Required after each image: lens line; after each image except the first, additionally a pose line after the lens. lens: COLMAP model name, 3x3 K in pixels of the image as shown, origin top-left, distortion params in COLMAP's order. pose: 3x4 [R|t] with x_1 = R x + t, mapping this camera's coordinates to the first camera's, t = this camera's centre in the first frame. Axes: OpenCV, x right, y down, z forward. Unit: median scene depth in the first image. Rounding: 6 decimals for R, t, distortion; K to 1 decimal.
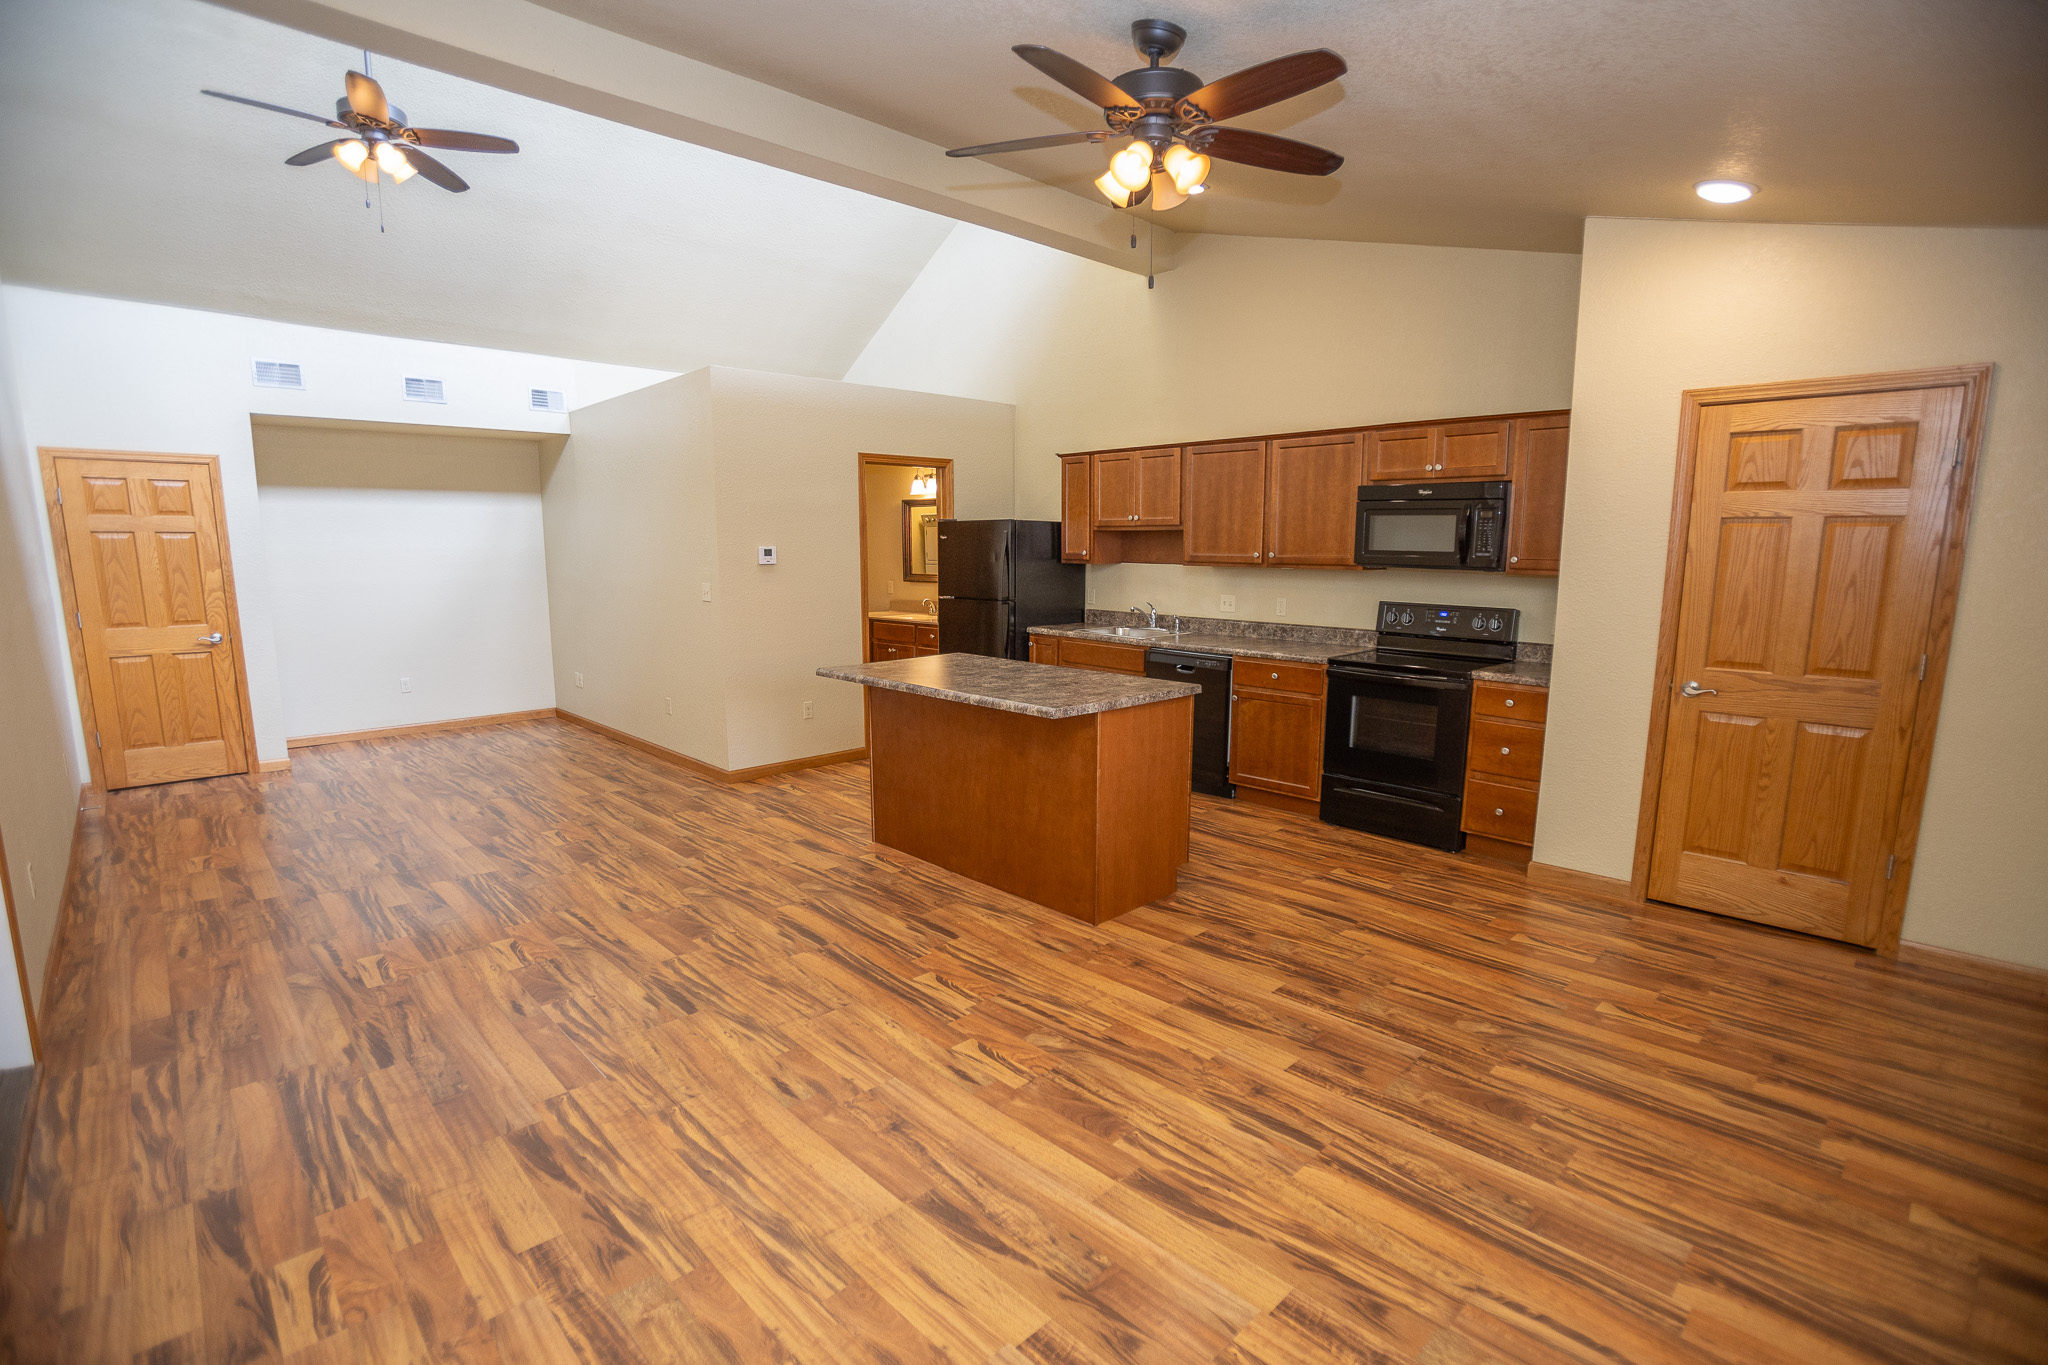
lens RADIAL K [[952.0, 0, 1031.0], [0, 952.0, 710.6], [0, 0, 1]] dist [-0.078299, 0.031600]
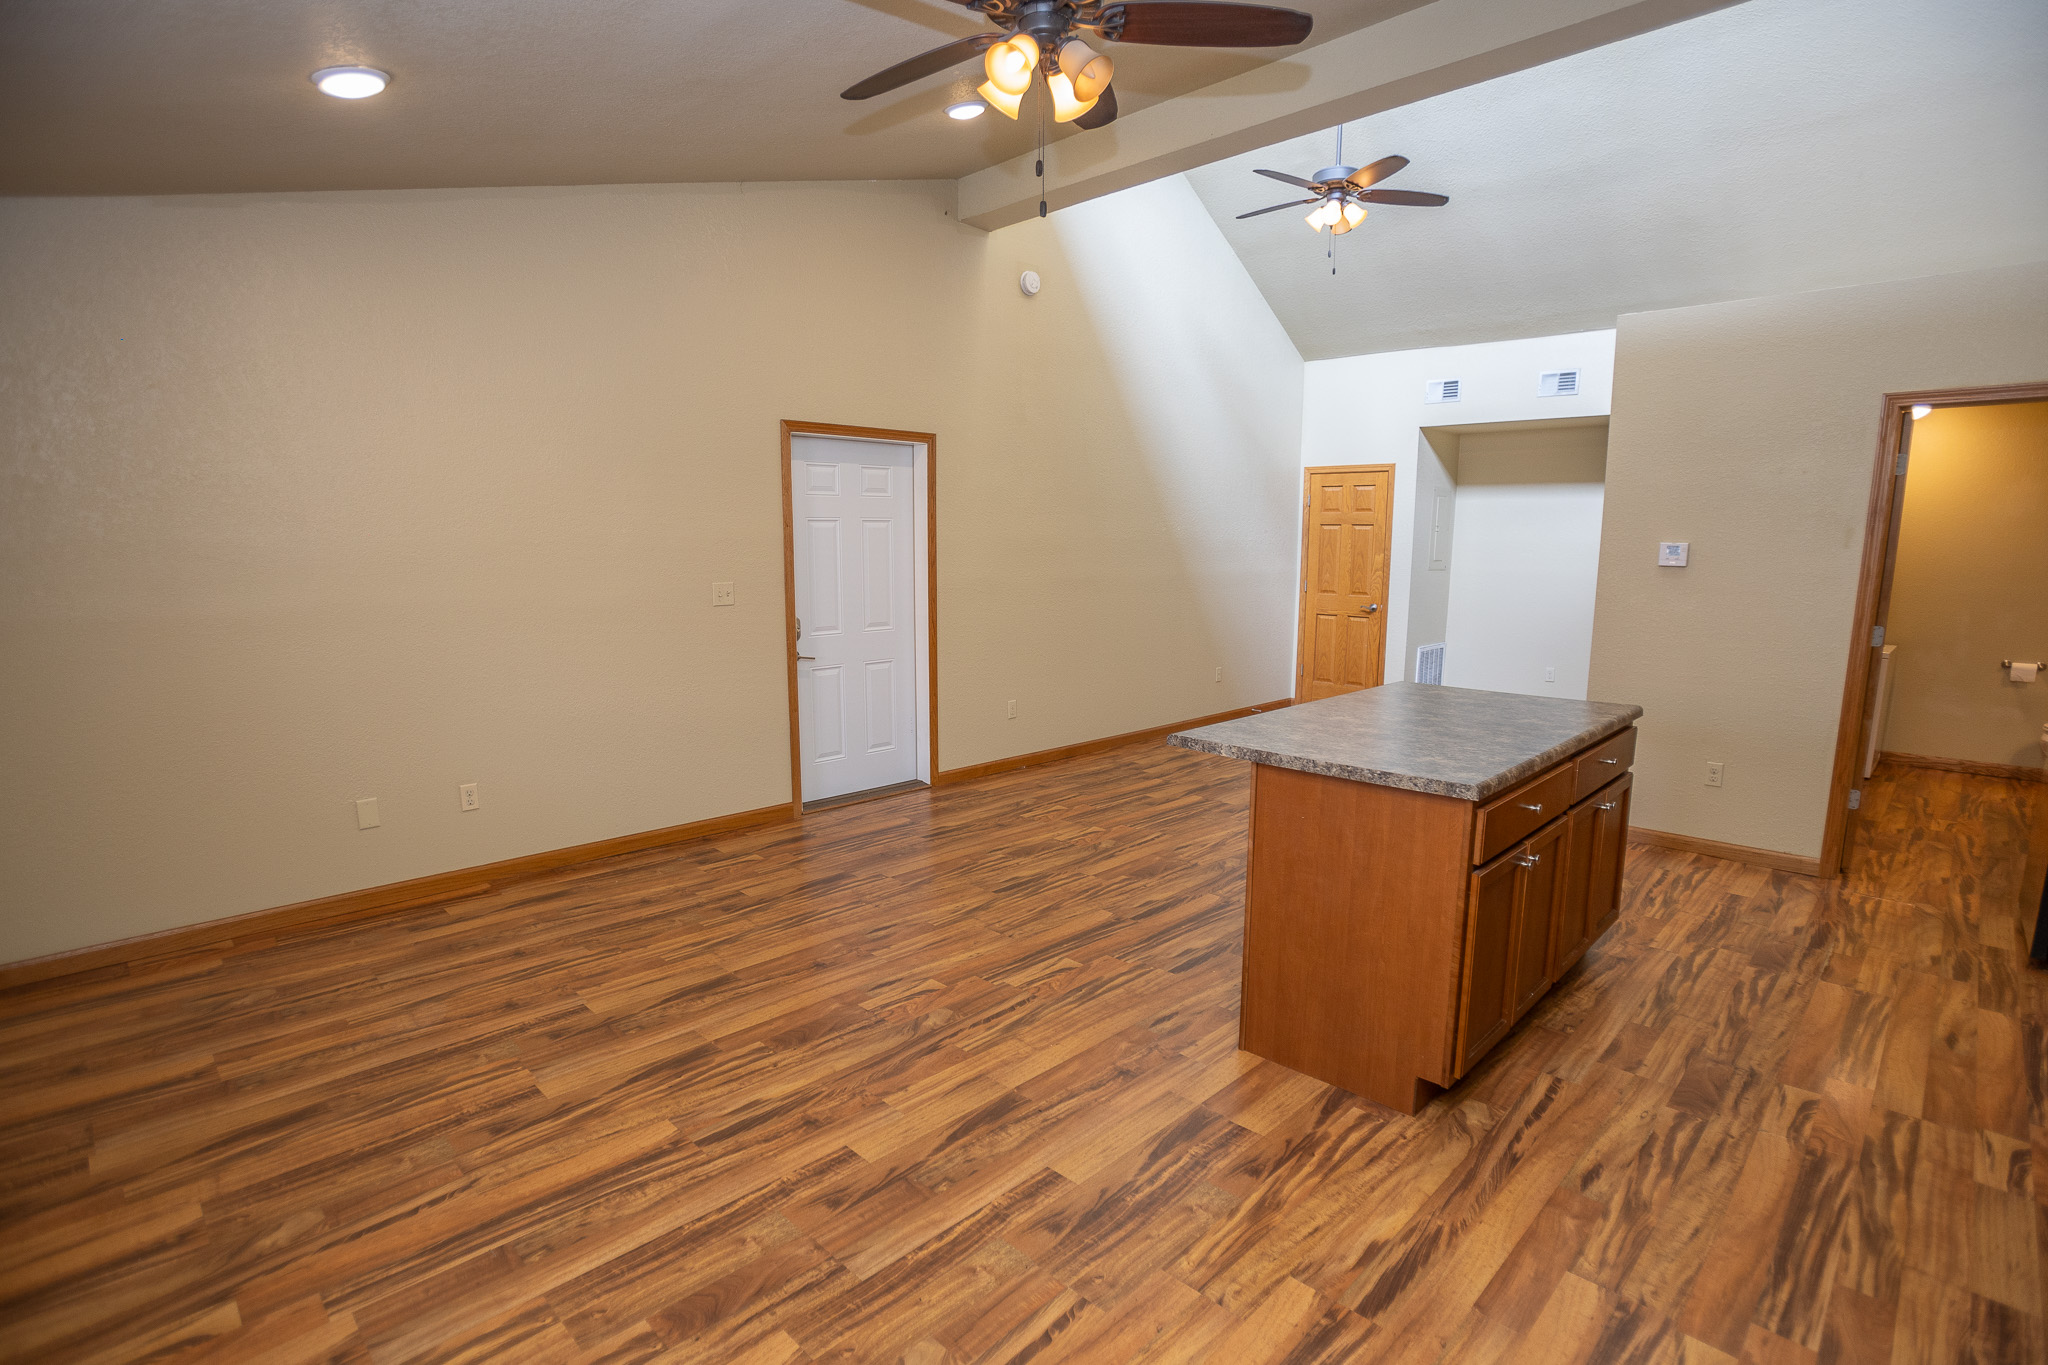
lens RADIAL K [[1010.6, 0, 1027.3], [0, 1010.6, 721.7], [0, 0, 1]] dist [-0.082034, 0.035398]
pose [[0.012987, 0.177163, -0.984096, 0.807113], [-0.174737, 0.969437, 0.172218, -0.128734], [0.984529, 0.169721, 0.043547, 0.780602]]
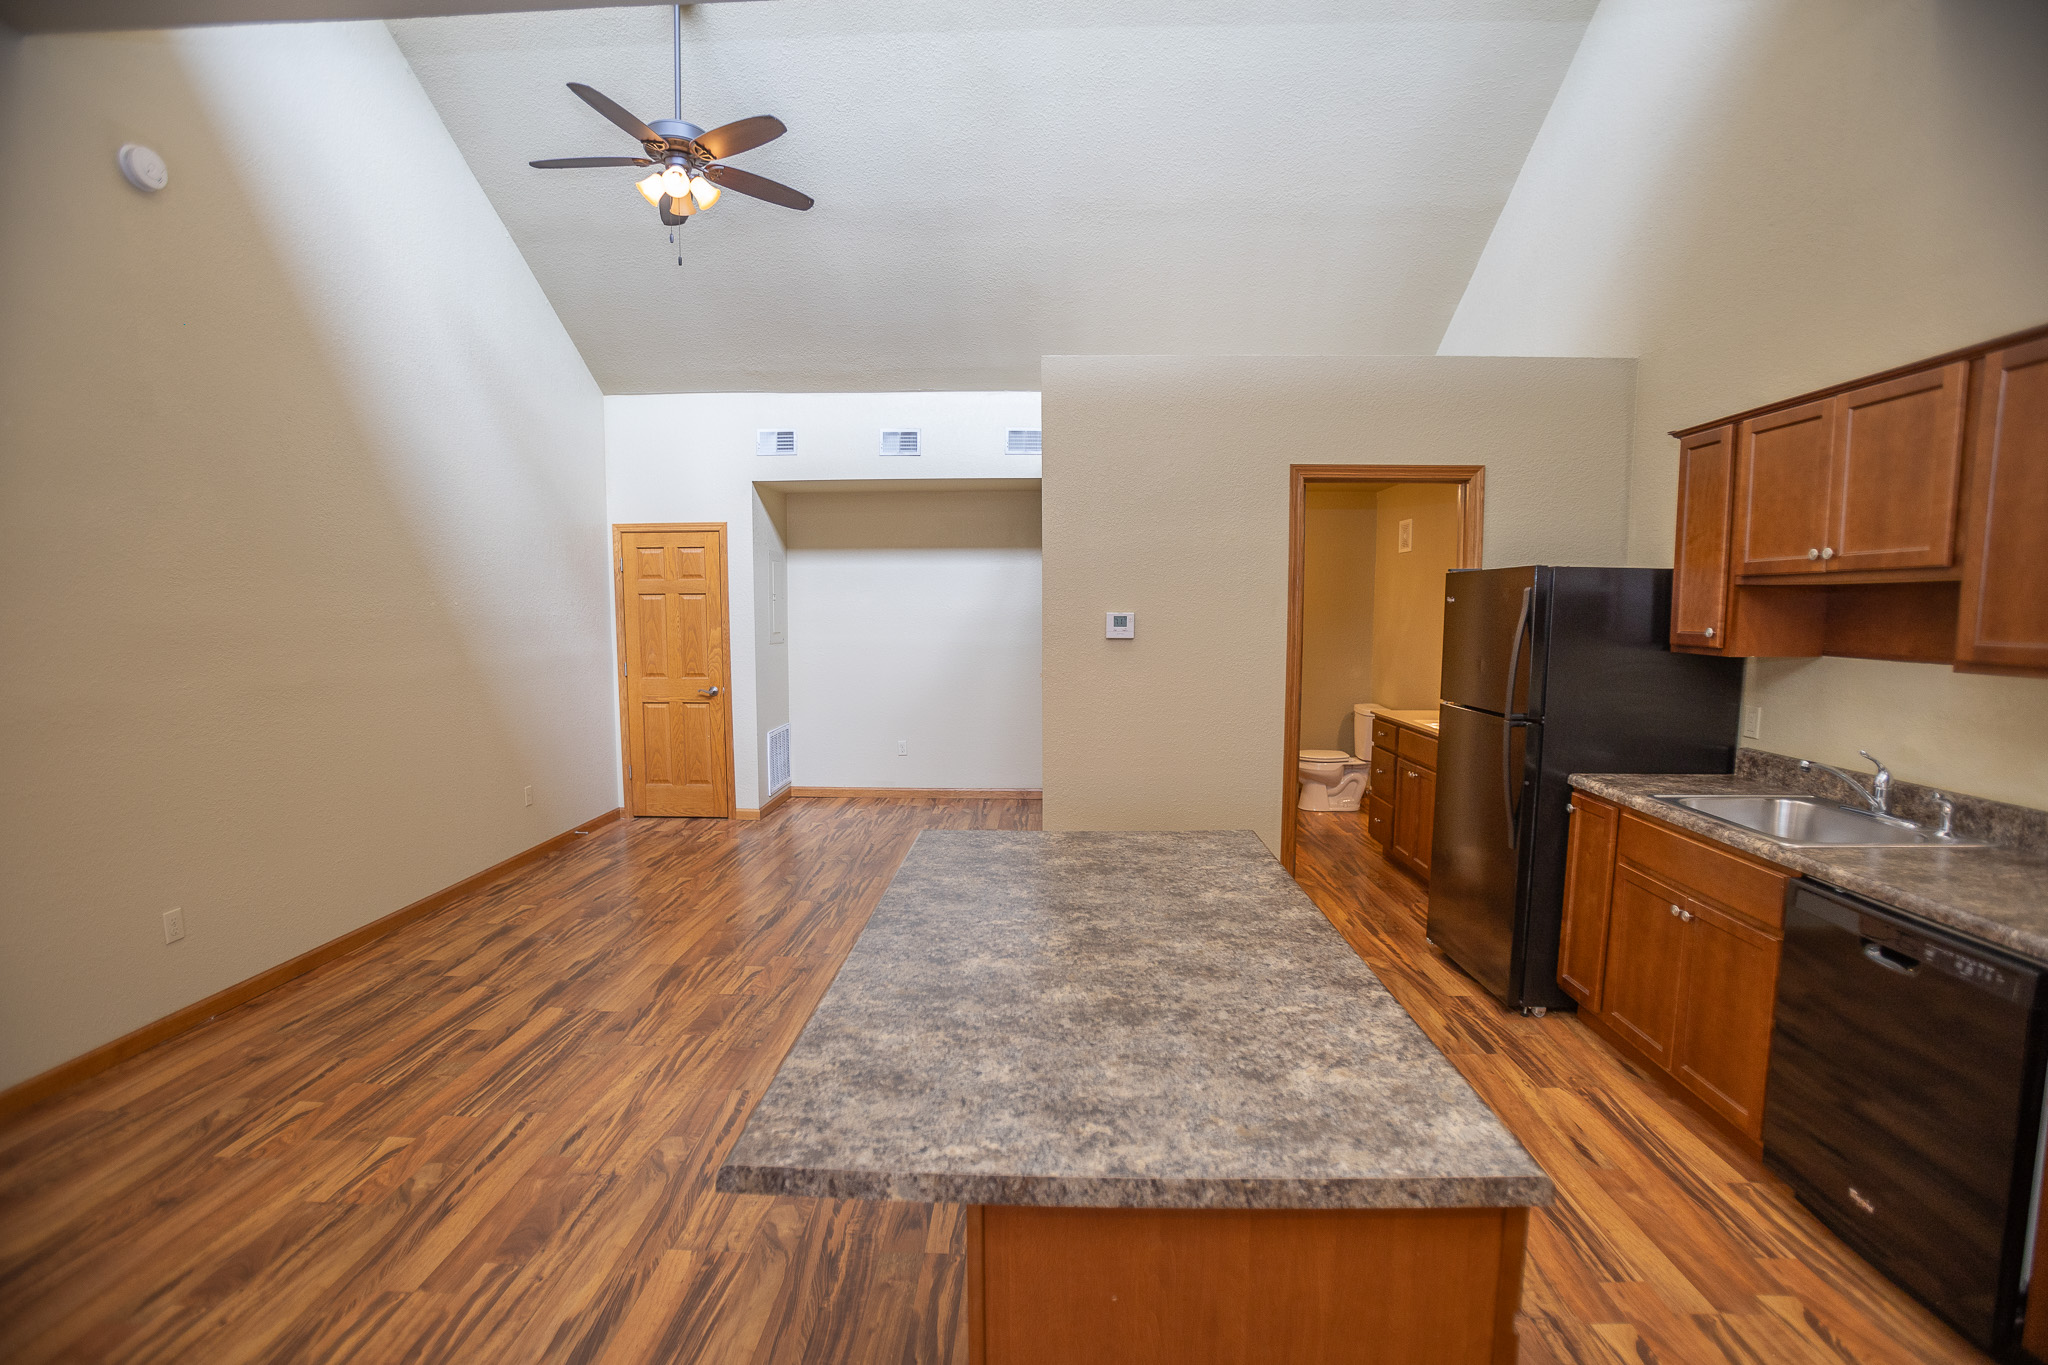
lens RADIAL K [[952.0, 0, 1031.0], [0, 952.0, 710.6], [0, 0, 1]] dist [-0.078299, 0.031600]
pose [[0.689400, 0.077389, -0.720235, 0.273672], [-0.123888, 0.992224, -0.011970, -0.142146], [0.713708, 0.097481, 0.693627, 0.789973]]
